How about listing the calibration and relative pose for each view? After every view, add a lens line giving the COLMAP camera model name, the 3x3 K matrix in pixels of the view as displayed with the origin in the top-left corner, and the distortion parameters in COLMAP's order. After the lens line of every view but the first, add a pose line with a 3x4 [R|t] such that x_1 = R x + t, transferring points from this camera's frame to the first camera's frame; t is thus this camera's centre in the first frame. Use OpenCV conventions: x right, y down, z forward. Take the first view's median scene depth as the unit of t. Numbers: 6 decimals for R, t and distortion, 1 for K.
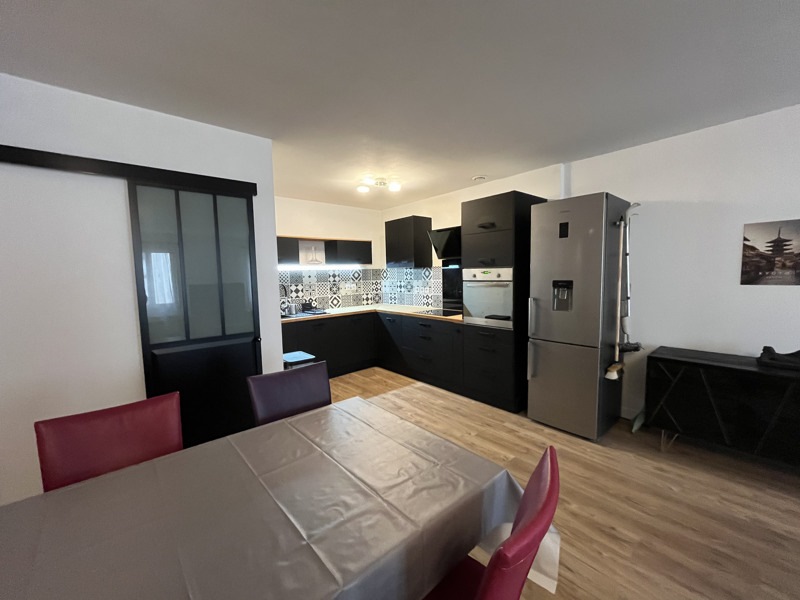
lens RADIAL K [[323.7, 0, 399.0], [0, 323.7, 301.2], [0, 0, 1]] dist [-0.001914, -0.000581]
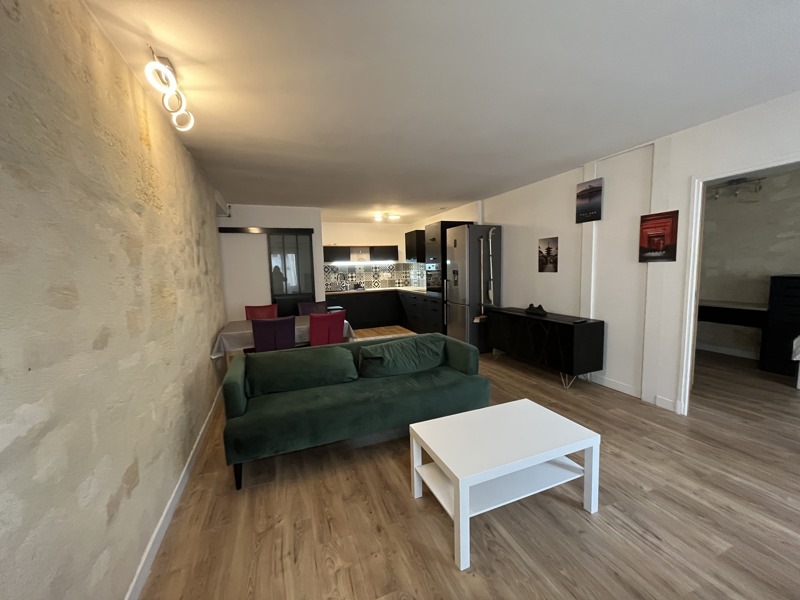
lens RADIAL K [[324.2, 0, 398.9], [0, 324.2, 300.7], [0, 0, 1]] dist [-0.000611, -0.000255]
pose [[0.942431, 0.028852, -0.333152, 0.484919], [-0.020591, 0.999387, 0.028302, 0.039114], [0.333765, -0.019813, 0.942448, -0.521519]]
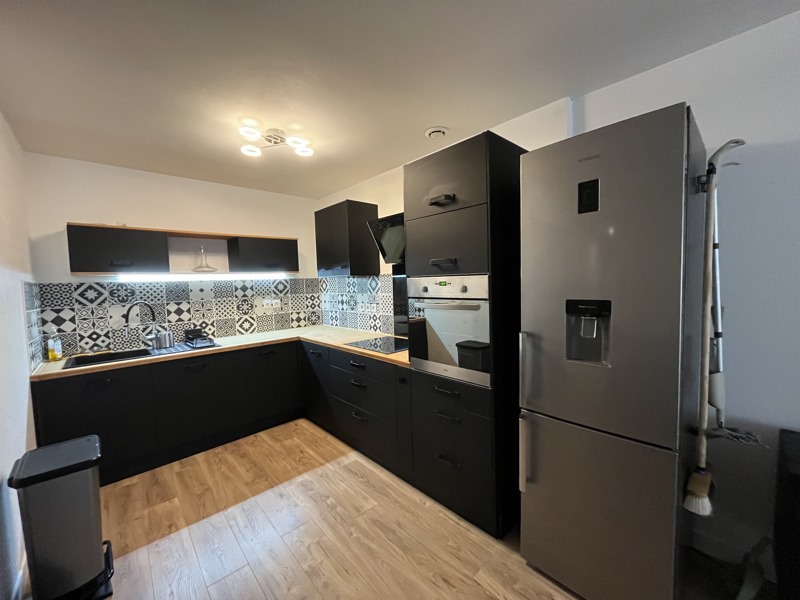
lens RADIAL K [[323.7, 0, 399.0], [0, 323.7, 301.2], [0, 0, 1]] dist [-0.001914, -0.000581]
pose [[0.999303, -0.009332, 0.036137, 0.120002], [0.010299, 0.999591, -0.026682, -0.030602], [-0.035874, 0.027036, 0.998991, 0.306898]]
